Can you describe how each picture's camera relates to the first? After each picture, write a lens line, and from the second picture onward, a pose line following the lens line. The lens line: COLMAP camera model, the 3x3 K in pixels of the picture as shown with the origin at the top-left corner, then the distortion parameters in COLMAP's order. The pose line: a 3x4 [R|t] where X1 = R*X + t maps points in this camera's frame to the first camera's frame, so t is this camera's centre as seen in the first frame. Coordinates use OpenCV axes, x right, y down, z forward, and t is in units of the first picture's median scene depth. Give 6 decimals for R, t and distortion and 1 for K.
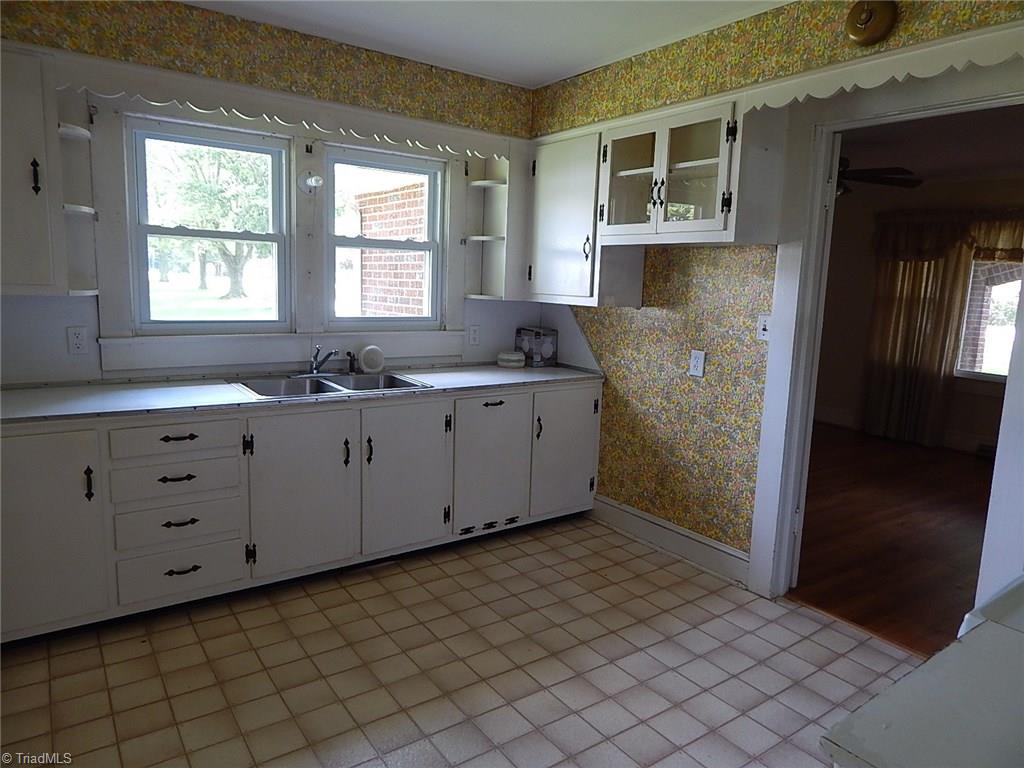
lens RADIAL K [[672.8, 0, 516.0], [0, 672.8, 385.3], [0, 0, 1]] dist [0.001668, -0.006011]
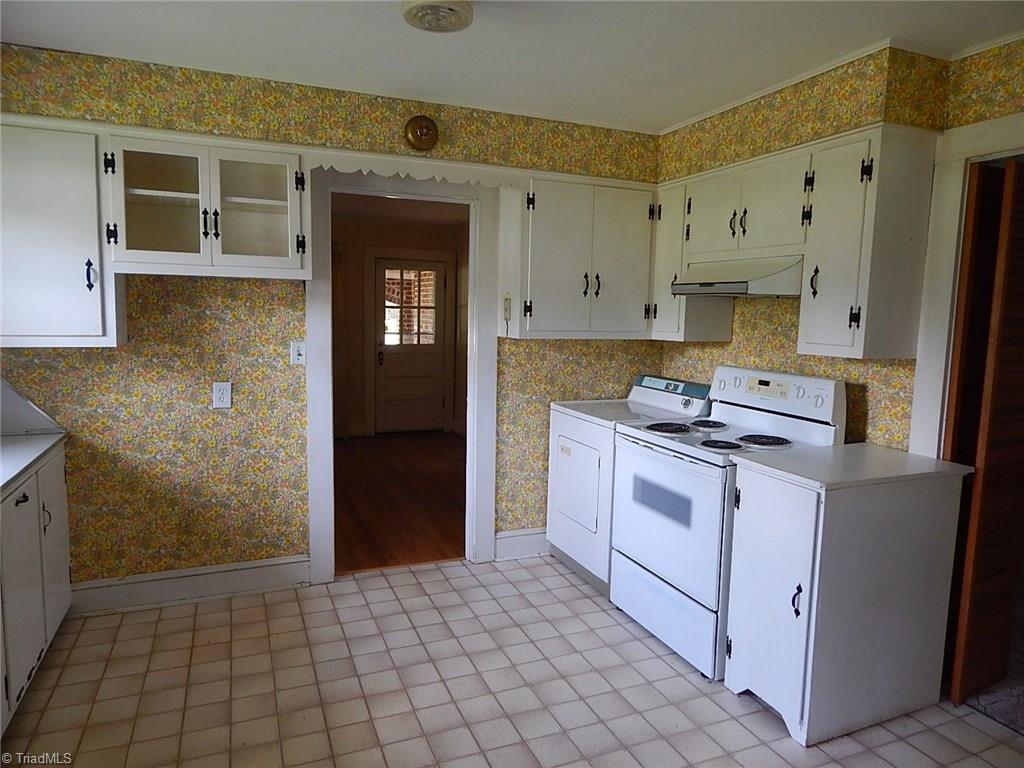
lens RADIAL K [[672.8, 0, 516.0], [0, 672.8, 385.3], [0, 0, 1]] dist [0.001668, -0.006011]
pose [[0.215449, -0.136900, 0.966871, -0.621869], [0.141535, 0.984047, 0.107794, -0.097193], [-0.966204, 0.113622, 0.231388, 0.371018]]
